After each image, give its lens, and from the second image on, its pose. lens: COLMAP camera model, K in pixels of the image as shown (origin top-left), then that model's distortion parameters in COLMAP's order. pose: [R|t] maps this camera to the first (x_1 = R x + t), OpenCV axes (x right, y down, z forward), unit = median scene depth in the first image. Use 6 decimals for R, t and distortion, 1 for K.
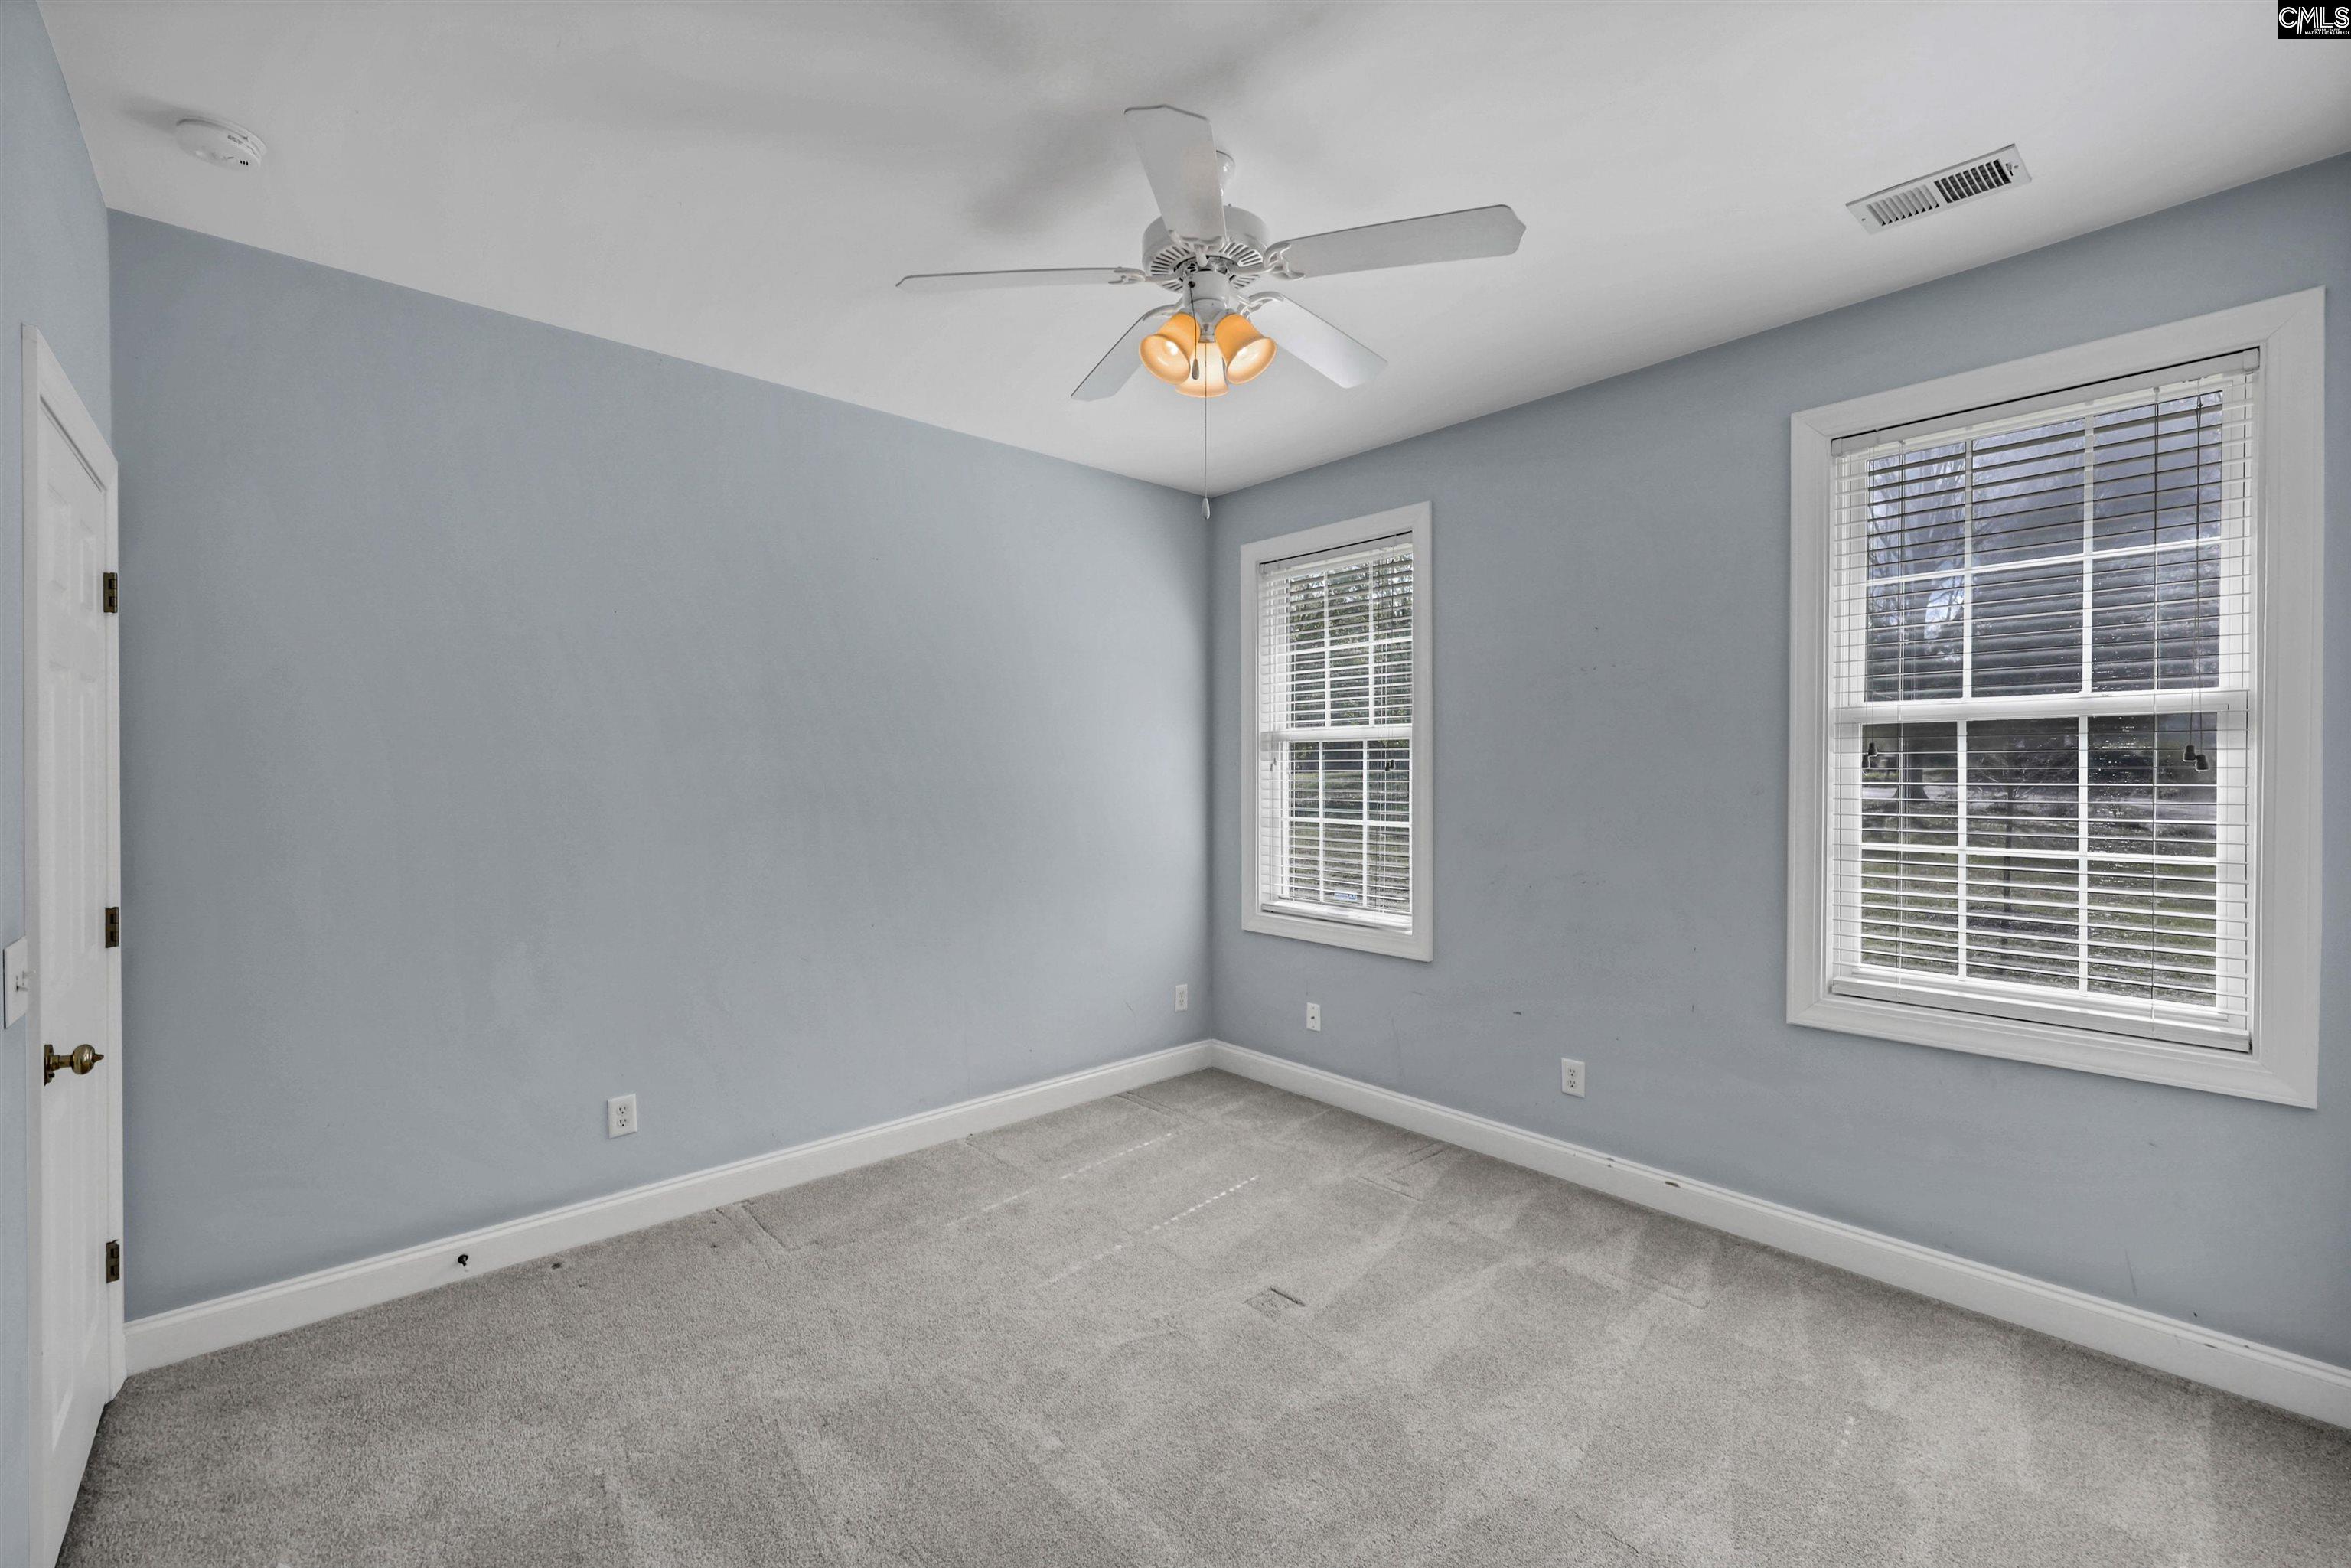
lens RADIAL K [[967.5, 0, 1168.6], [0, 967.5, 777.4], [0, 0, 1]] dist [-0.001802, -0.001107]
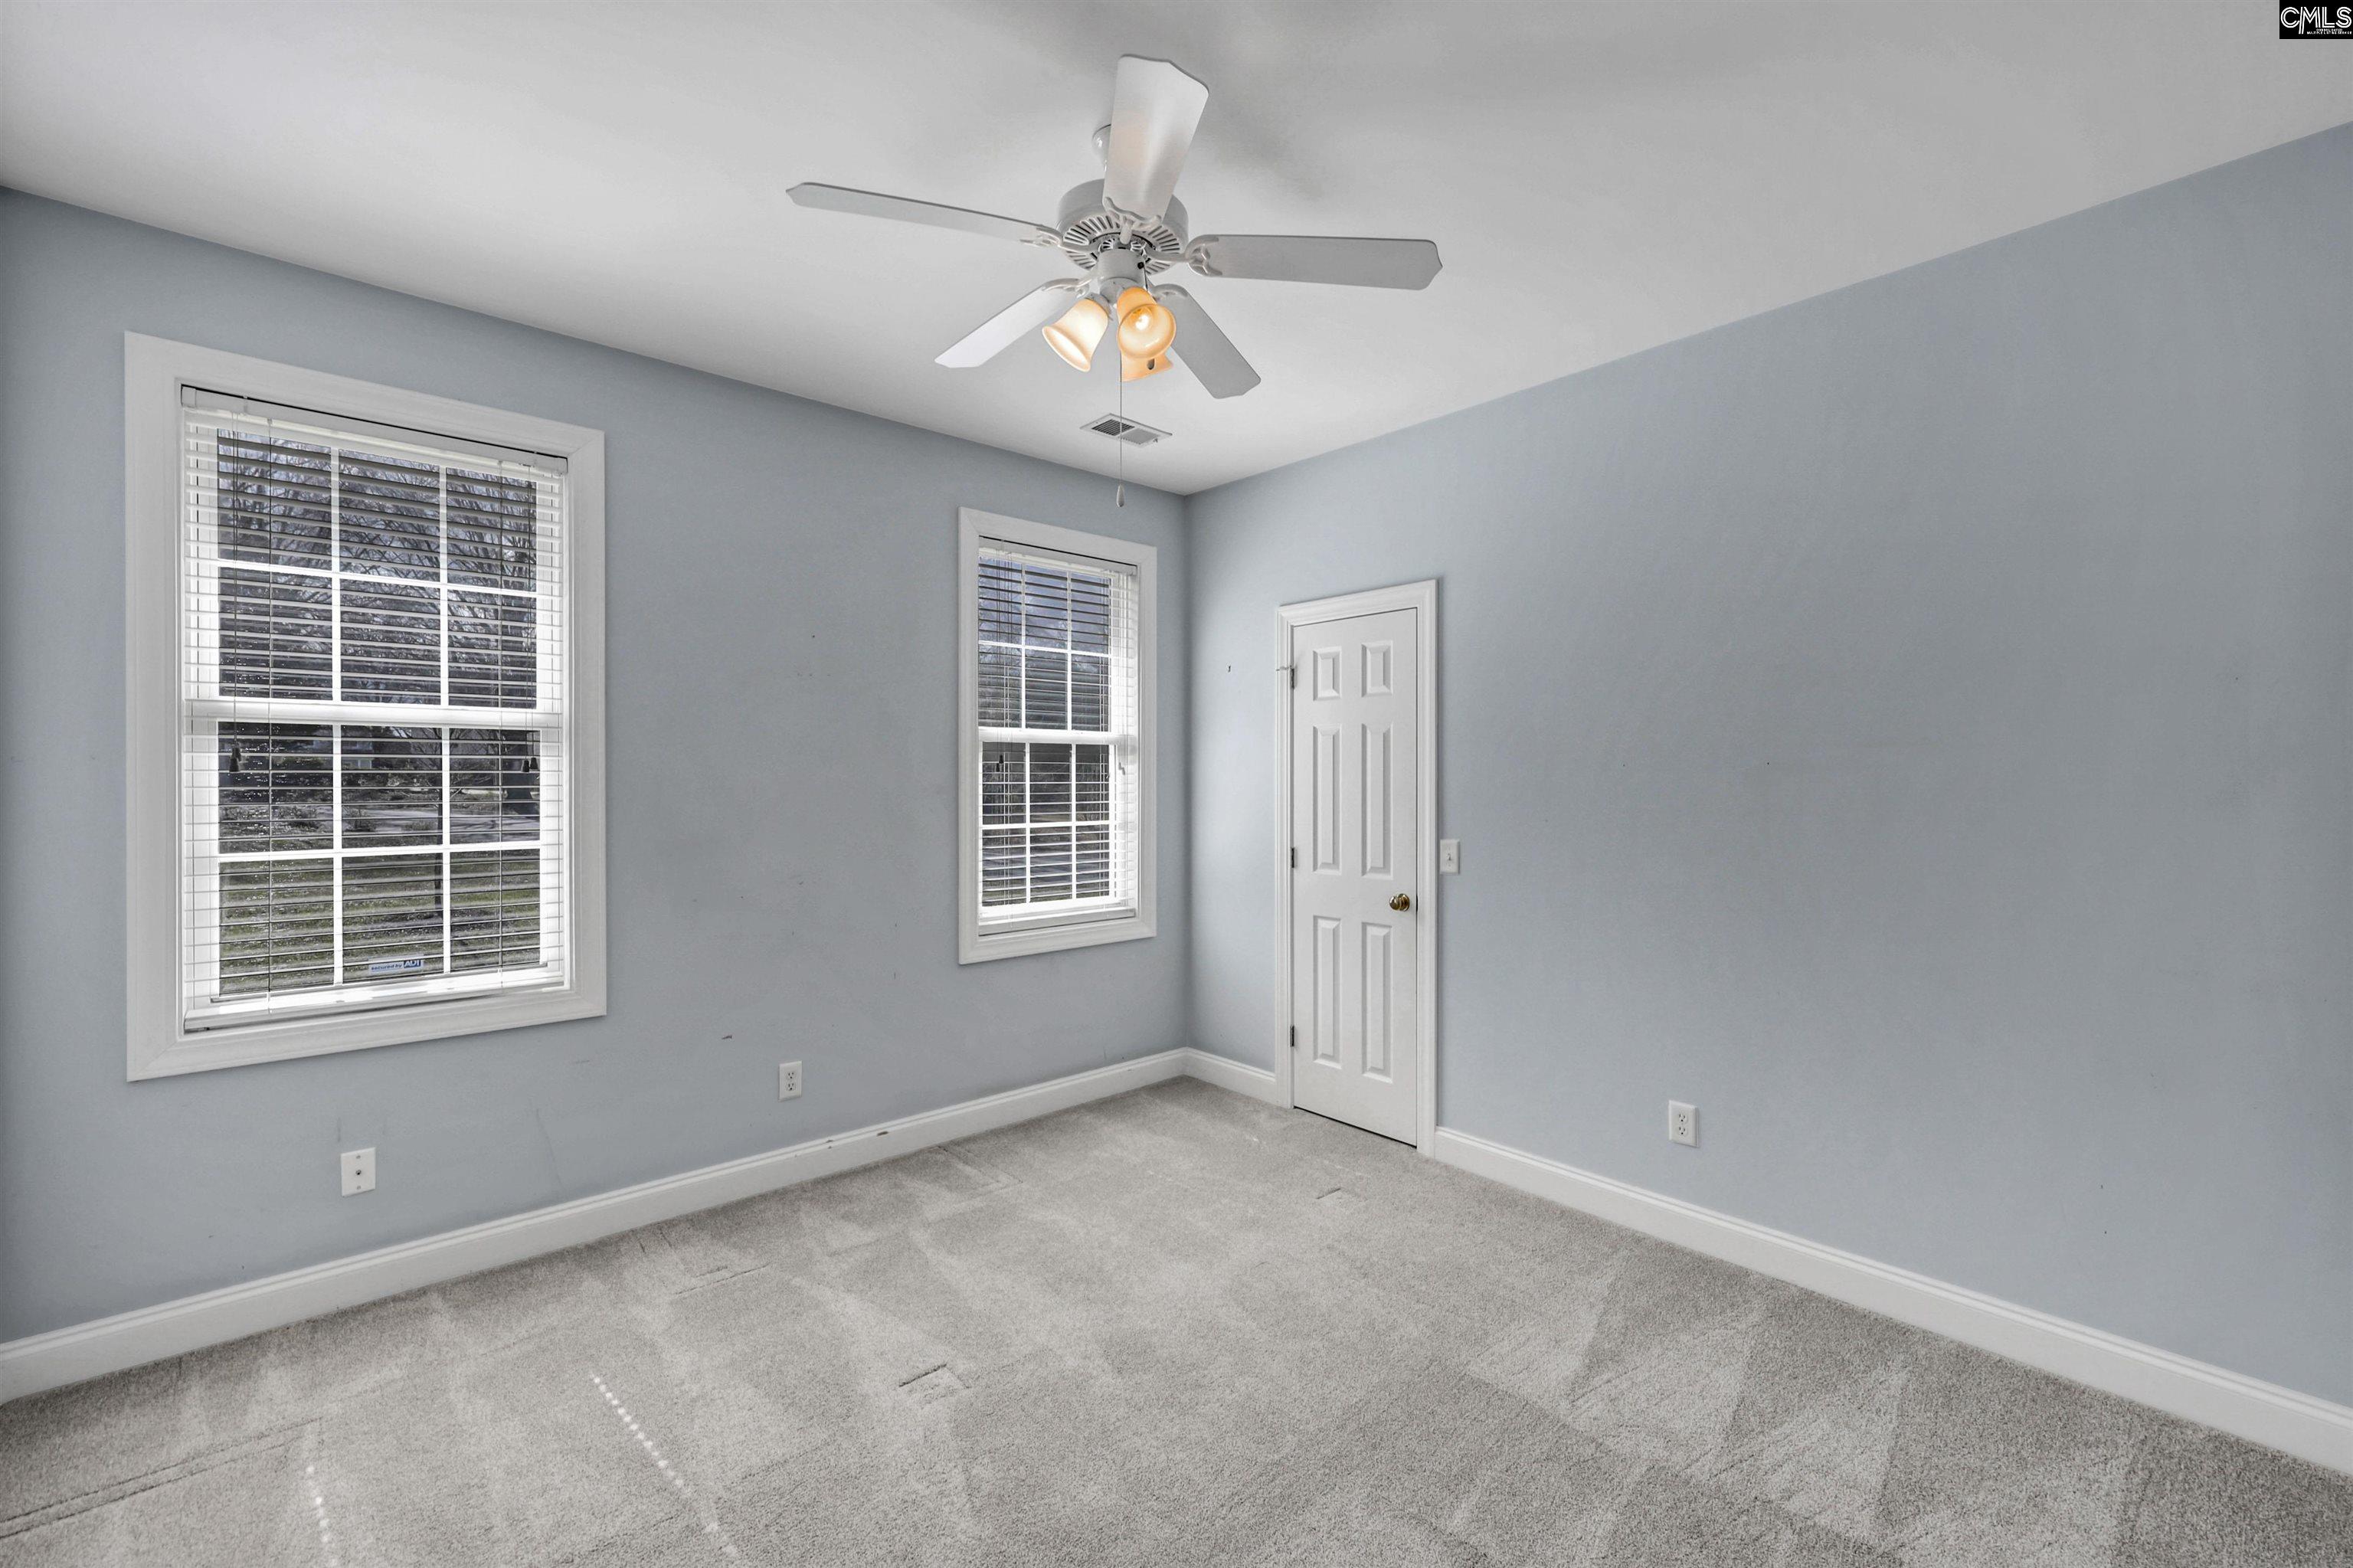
lens RADIAL K [[968.4, 0, 1109.5], [0, 968.4, 785.6], [0, 0, 1]] dist [-0.001802, -0.001107]
pose [[0.031226, -0.009292, 0.999469, -0.524901], [0.003616, 0.999951, 0.009183, -0.002658], [-0.999506, 0.003327, 0.031258, 0.580123]]
